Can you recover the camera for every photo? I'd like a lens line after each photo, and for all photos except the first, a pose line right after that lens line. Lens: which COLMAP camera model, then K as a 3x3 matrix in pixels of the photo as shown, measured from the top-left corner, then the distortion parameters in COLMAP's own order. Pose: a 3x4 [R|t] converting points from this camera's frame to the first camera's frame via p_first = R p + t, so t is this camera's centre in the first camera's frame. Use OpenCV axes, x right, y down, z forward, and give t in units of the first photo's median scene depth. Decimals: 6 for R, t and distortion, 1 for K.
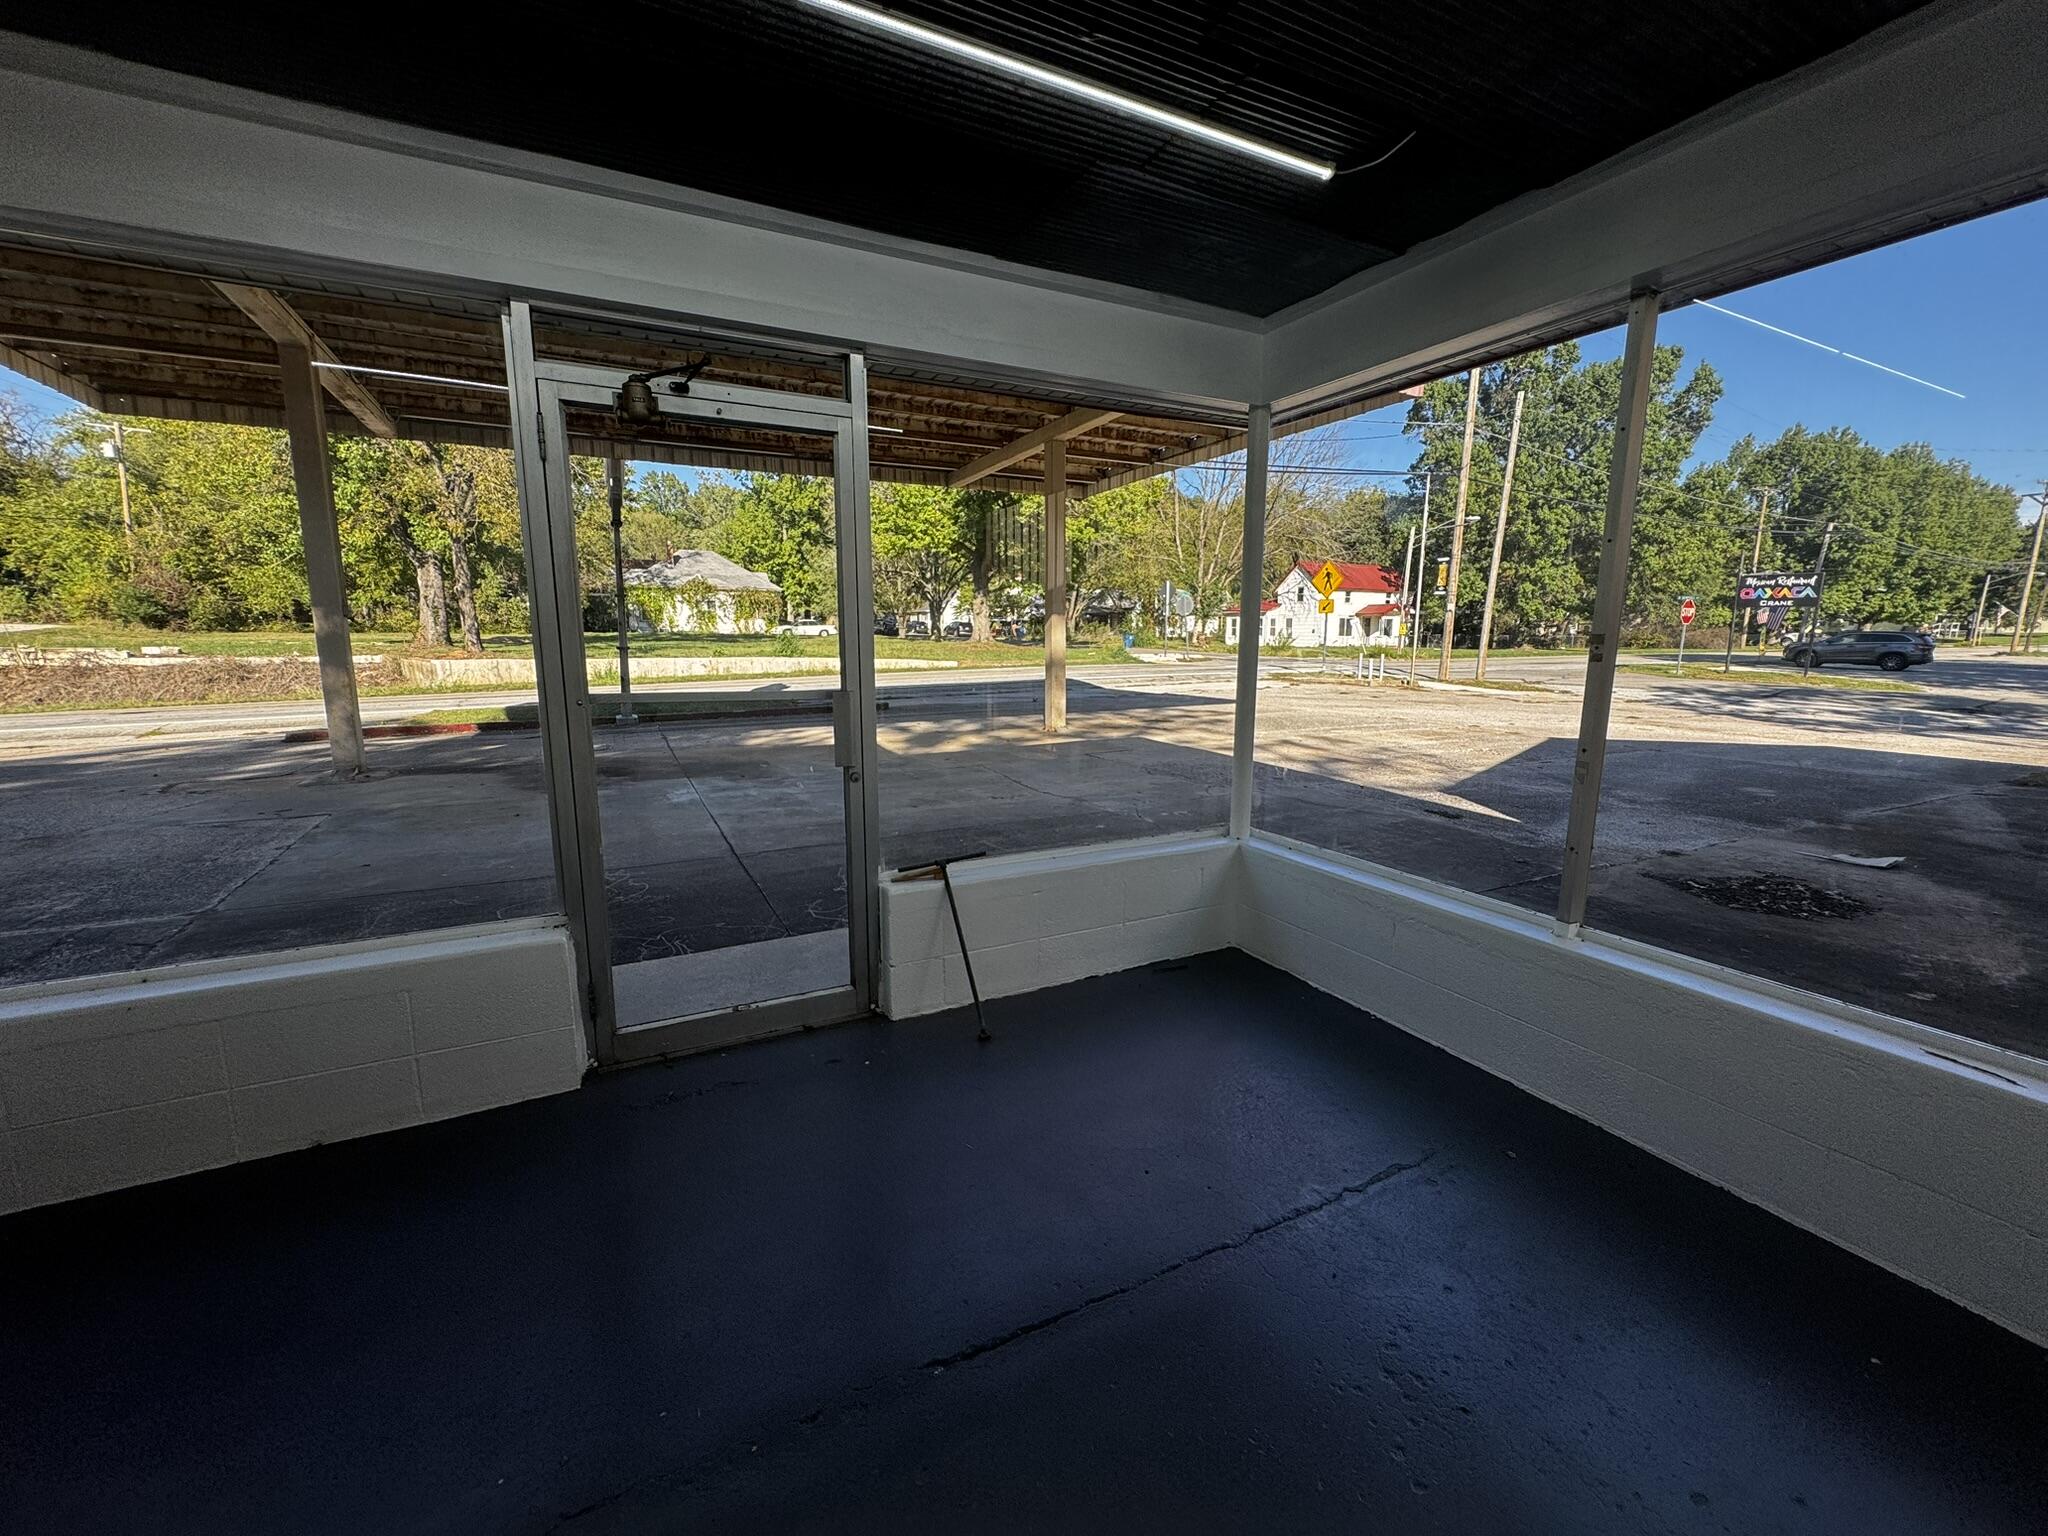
lens RADIAL K [[819.3, 0, 1024.0], [0, 819.3, 768.0], [0, 0, 1]] dist [-0.000757, -0.000266]
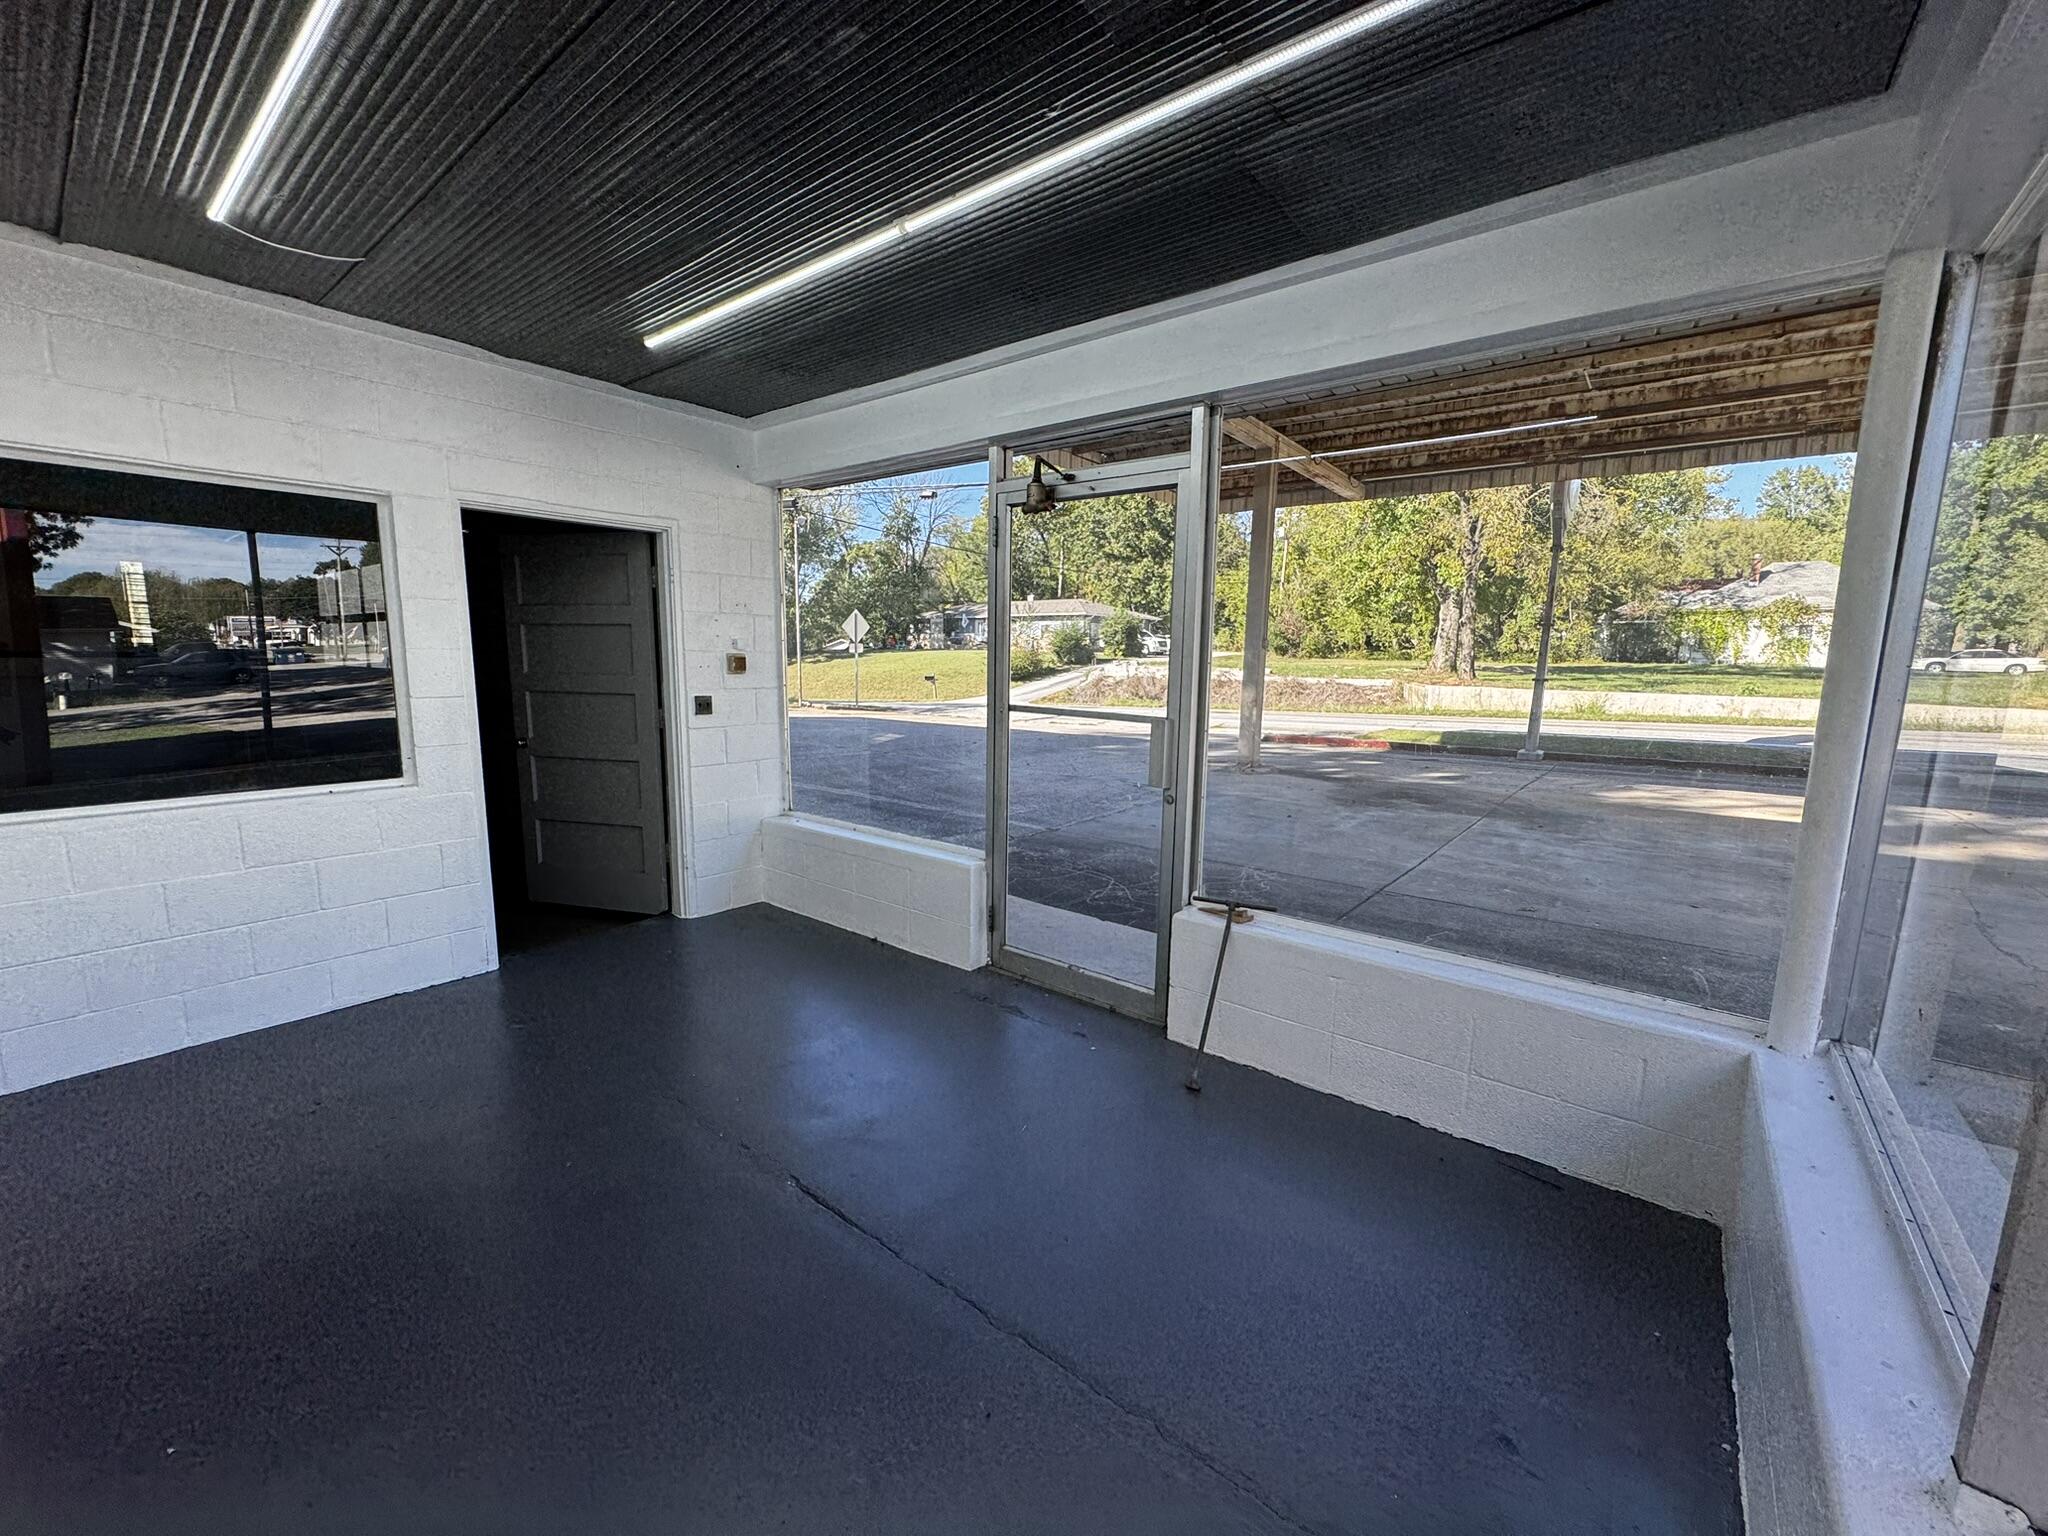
lens RADIAL K [[819.3, 0, 1024.0], [0, 819.3, 768.0], [0, 0, 1]] dist [-0.000757, -0.000266]
pose [[0.414331, 0.130238, -0.900760, 0.165097], [-0.161543, 0.984517, 0.068042, -0.017545], [0.895675, 0.117319, 0.428955, 0.089164]]
